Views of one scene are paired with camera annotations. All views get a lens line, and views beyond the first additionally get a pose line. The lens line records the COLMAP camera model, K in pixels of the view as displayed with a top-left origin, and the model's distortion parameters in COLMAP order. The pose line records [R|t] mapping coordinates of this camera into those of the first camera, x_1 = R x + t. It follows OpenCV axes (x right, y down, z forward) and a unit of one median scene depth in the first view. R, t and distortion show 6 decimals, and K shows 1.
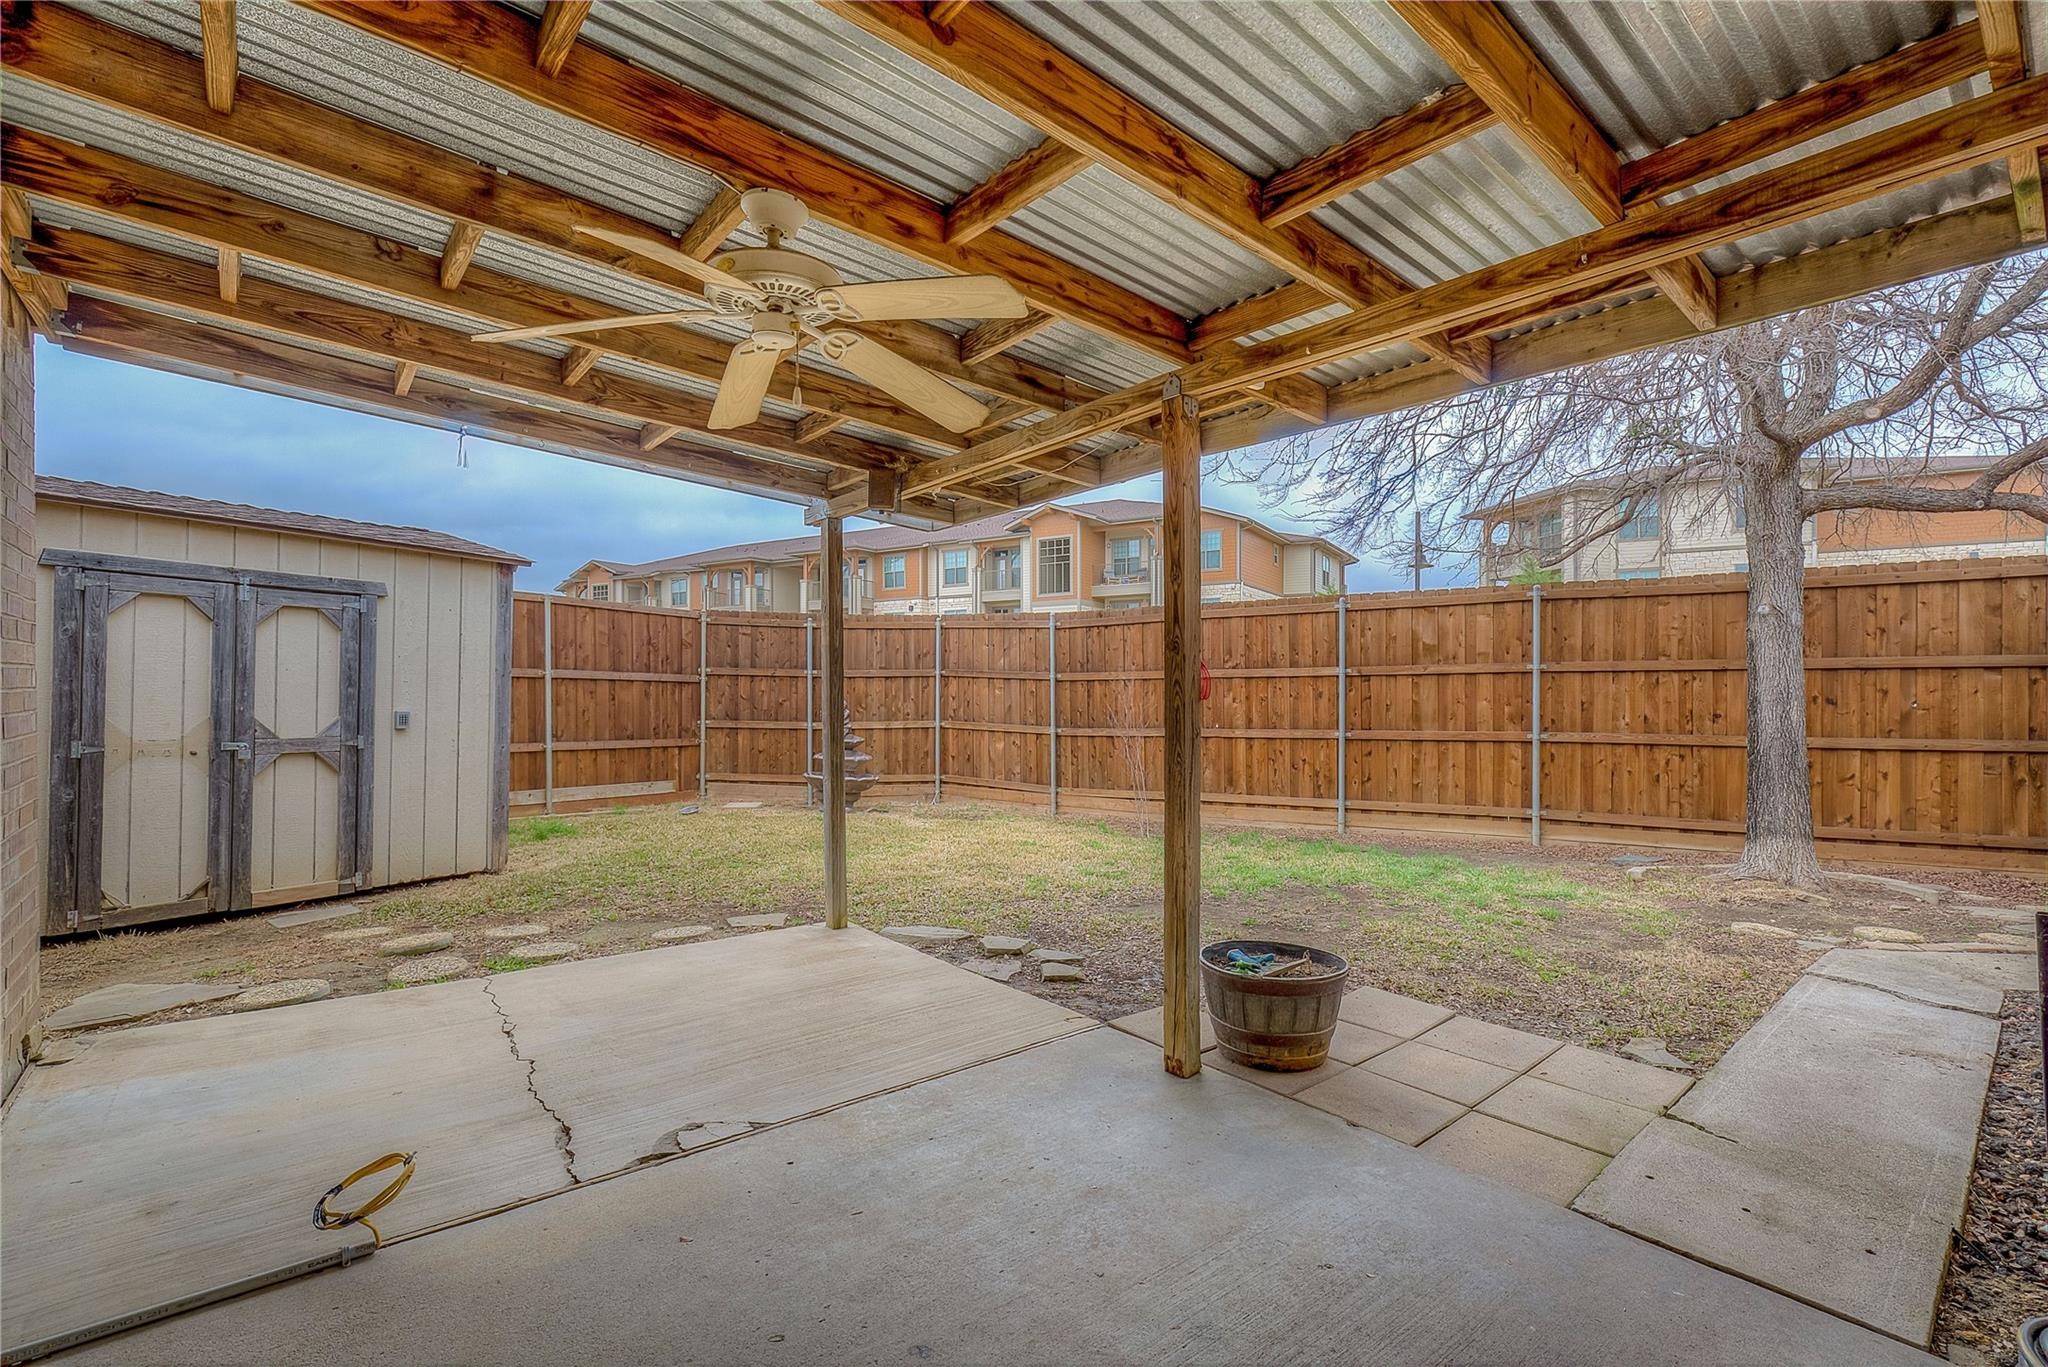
lens RADIAL K [[913.8, 0, 1038.3], [0, 913.8, 688.1], [0, 0, 1]] dist [-0.004443, 0.000761]
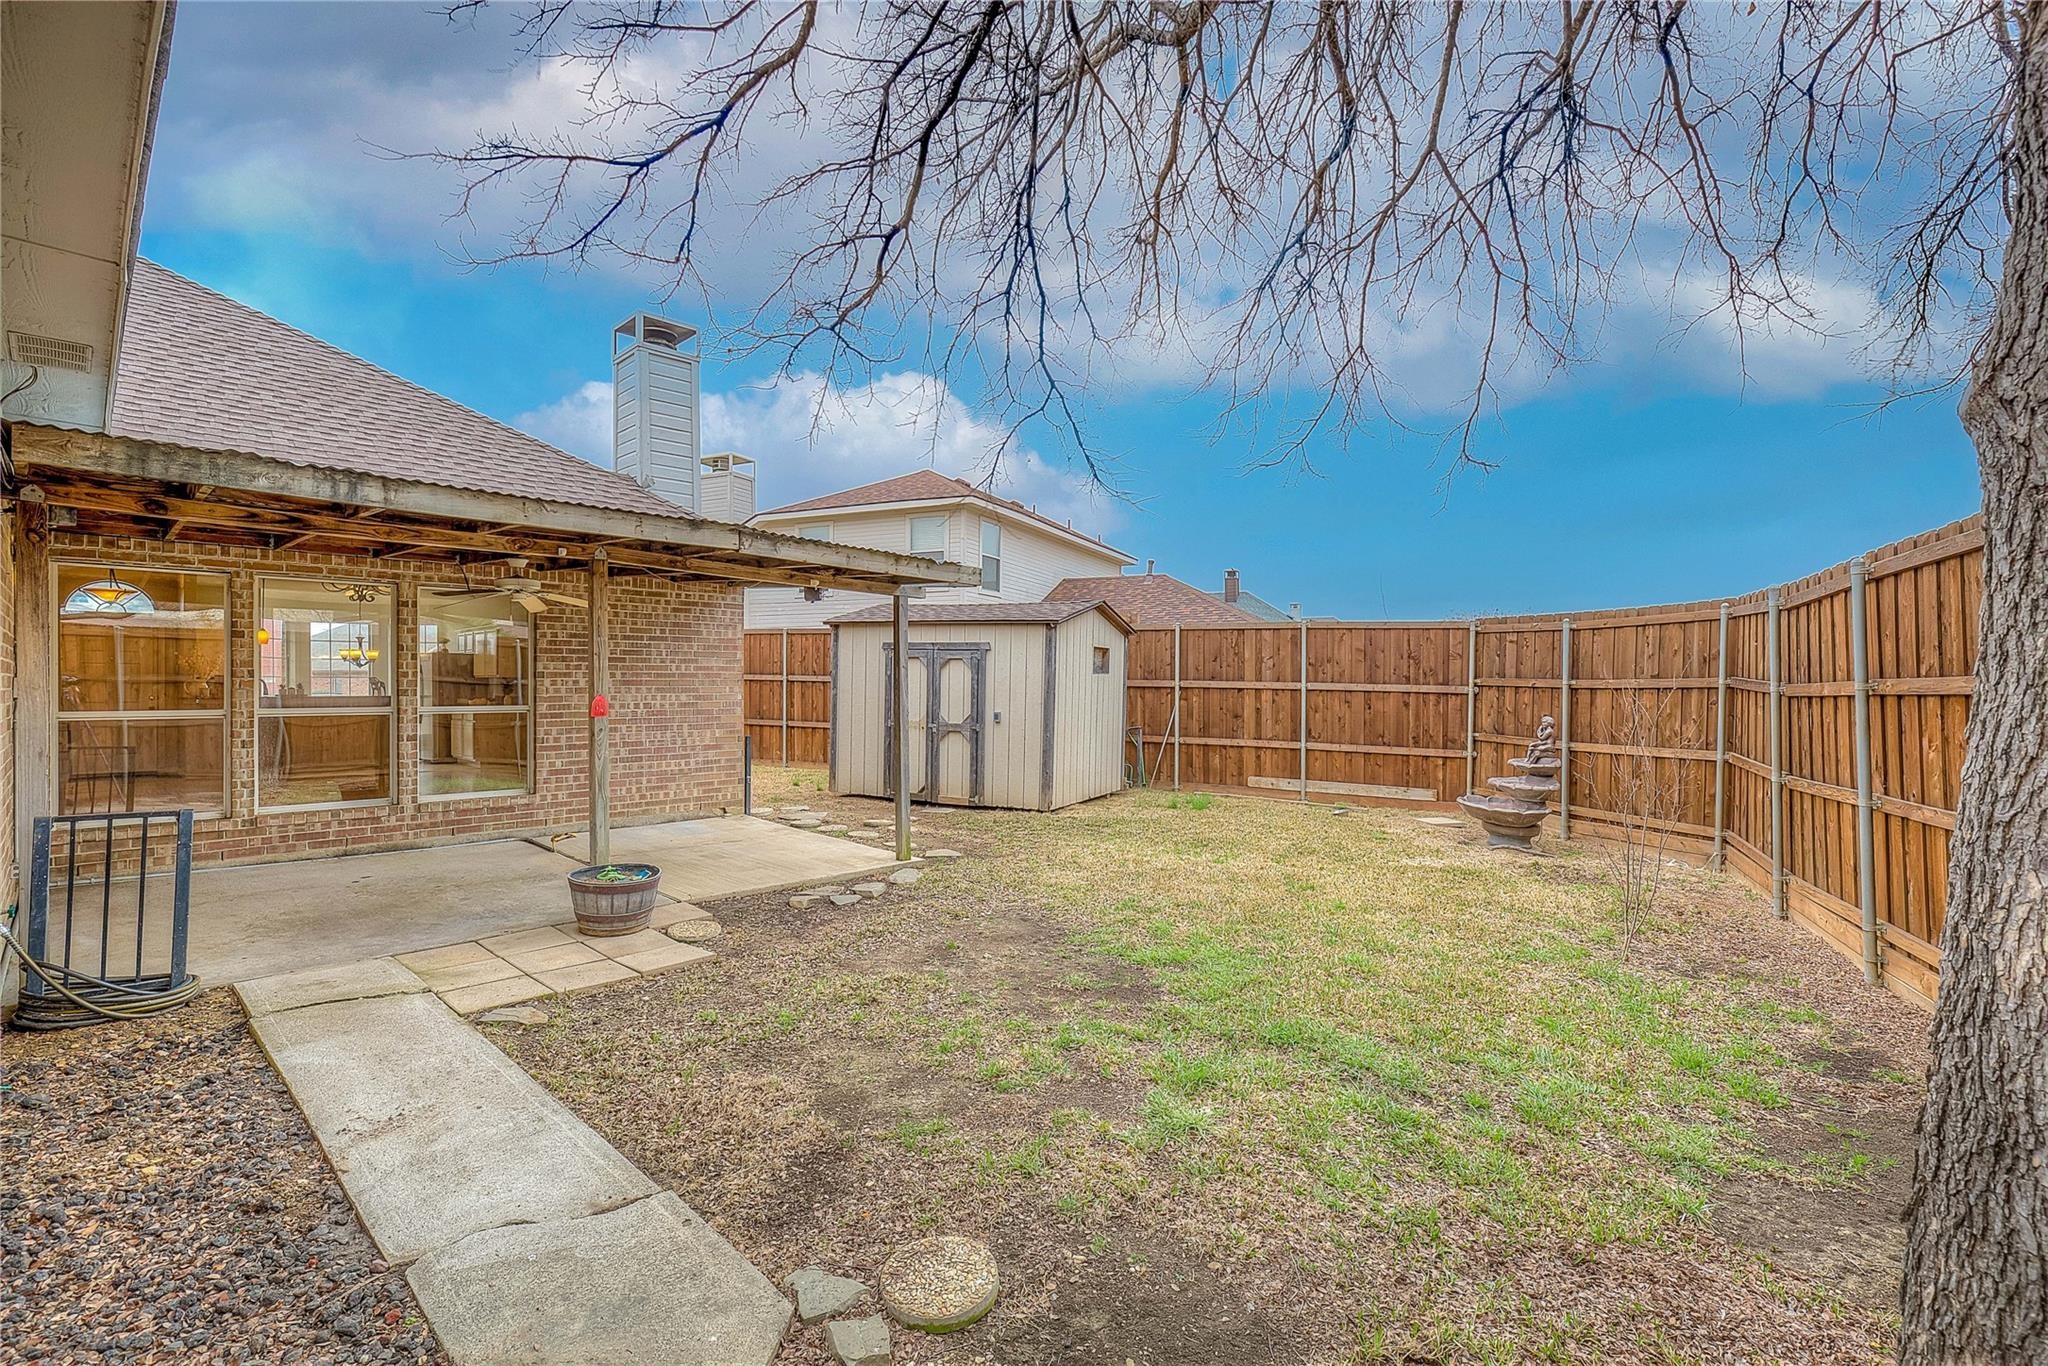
lens RADIAL K [[913.8, 0, 1038.3], [0, 913.8, 687.6], [0, 0, 1]] dist [-0.004443, 0.000761]
pose [[0.106859, 0.003321, -0.994269, 1.119320], [-0.003297, 0.999990, 0.002986, -0.028759], [0.994269, 0.002959, 0.106869, 0.888646]]
